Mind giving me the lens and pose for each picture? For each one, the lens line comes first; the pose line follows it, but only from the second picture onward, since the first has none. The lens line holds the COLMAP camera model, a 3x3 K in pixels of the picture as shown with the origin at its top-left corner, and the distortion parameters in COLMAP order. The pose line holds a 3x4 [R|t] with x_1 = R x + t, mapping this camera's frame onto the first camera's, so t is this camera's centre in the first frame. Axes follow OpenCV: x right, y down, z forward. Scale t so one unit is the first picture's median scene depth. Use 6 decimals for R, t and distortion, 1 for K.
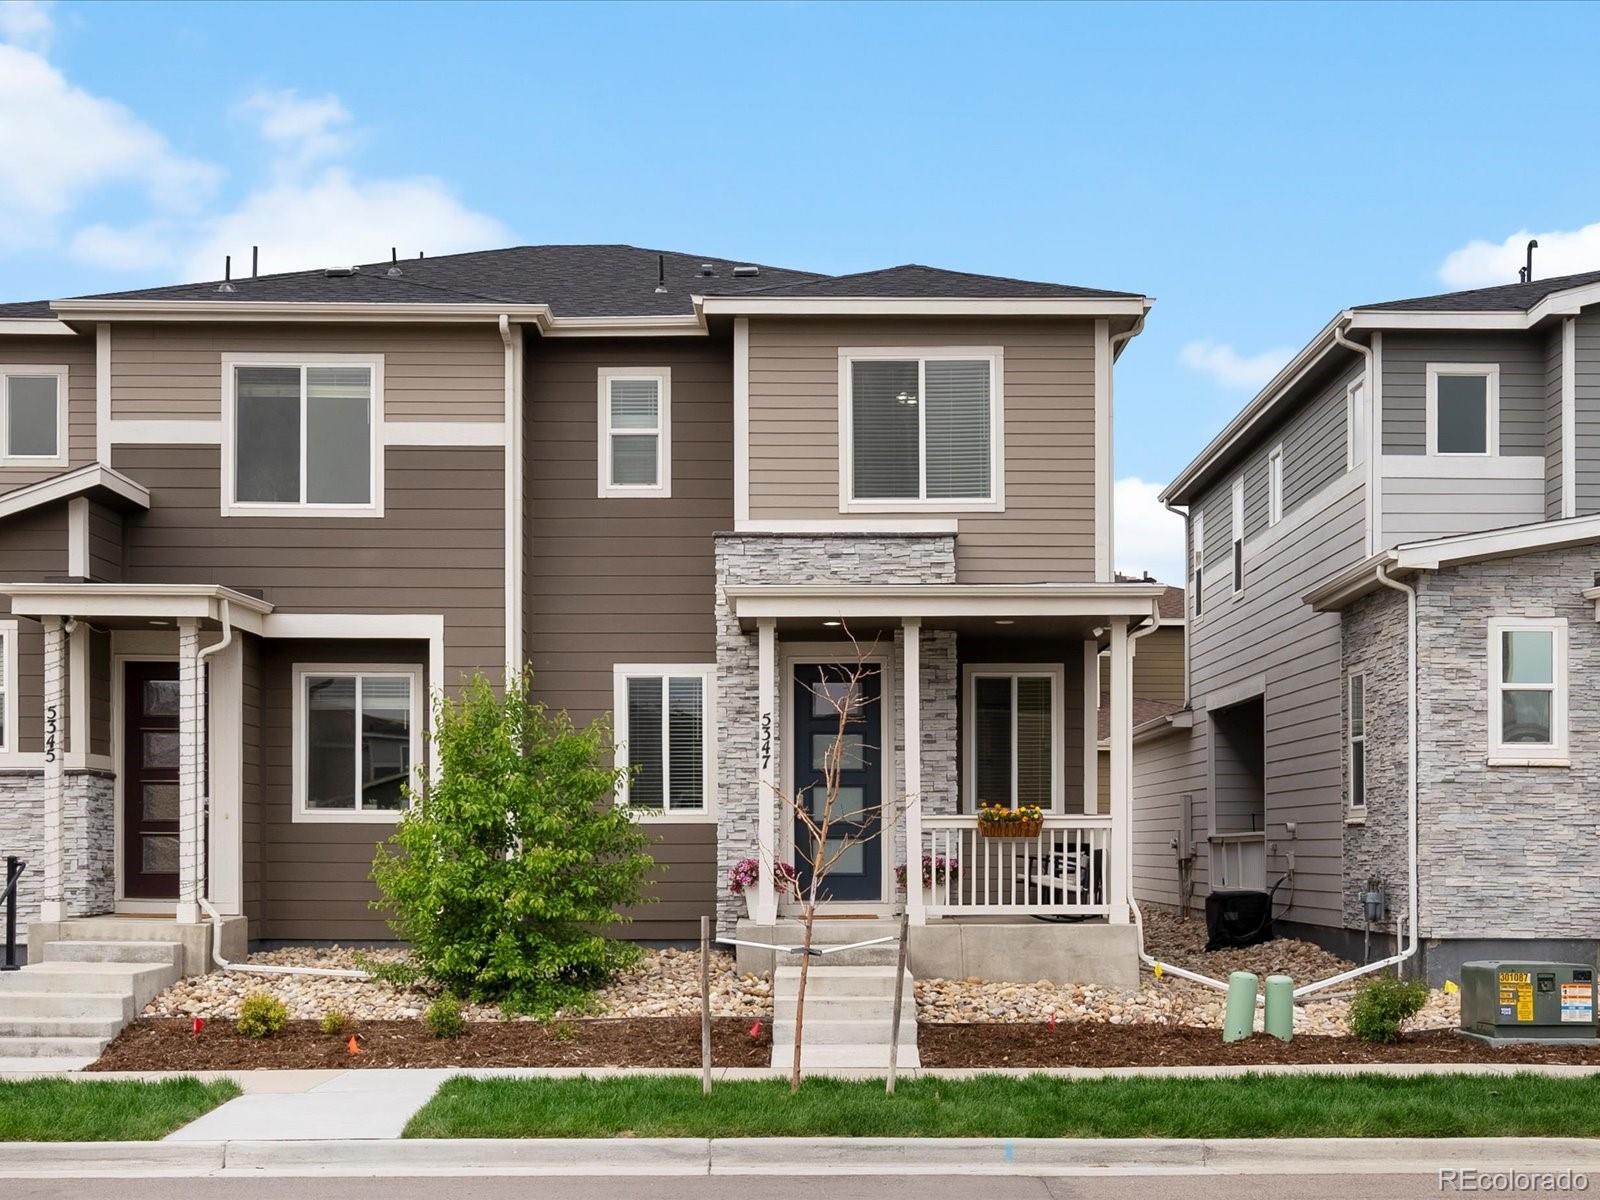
lens RADIAL K [[796.3, 0, 800.0], [0, 796.3, 598.1], [0, 0, 1]] dist [0.000143, -0.000178]
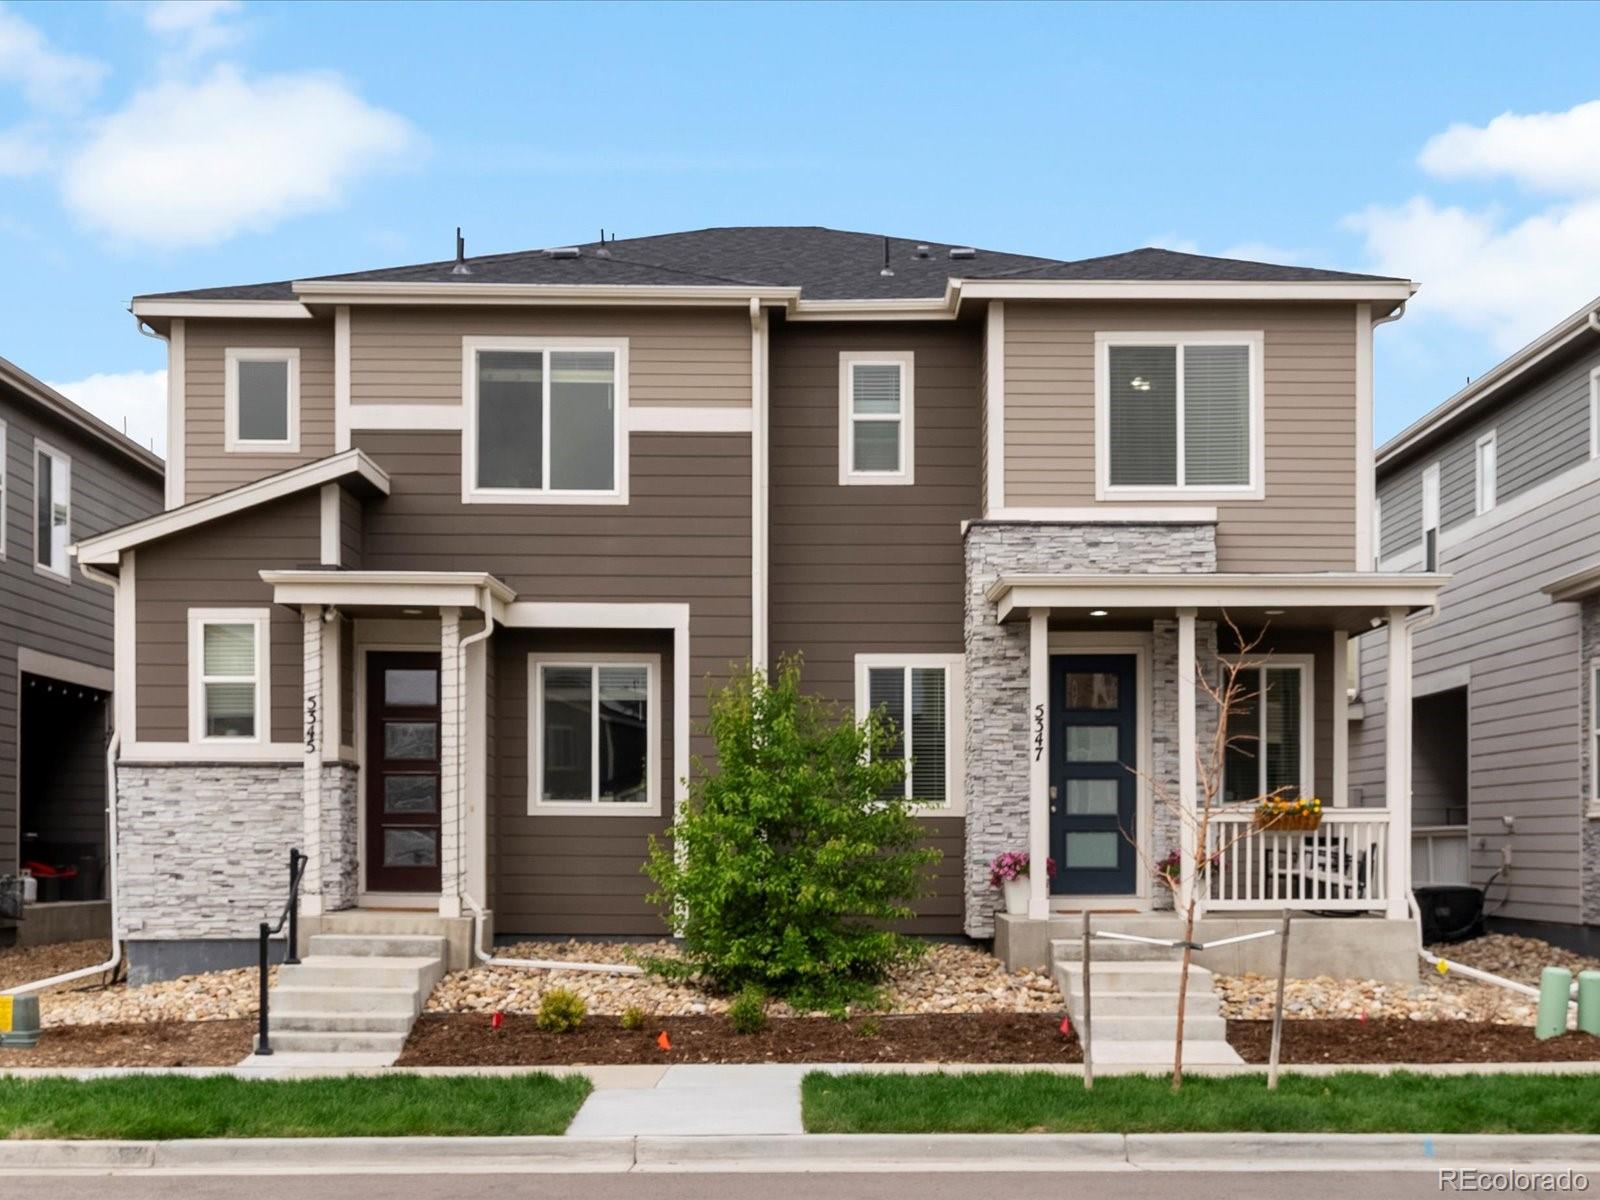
lens RADIAL K [[816.9, 0, 795.1], [0, 816.9, 589.9], [0, 0, 1]] dist [-0.000598, 0.000145]
pose [[0.999999, 0.001458, 0.000106, -0.324045], [-0.001459, 0.999993, 0.003567, -0.000020], [-0.000100, -0.003567, 0.999994, -0.006957]]
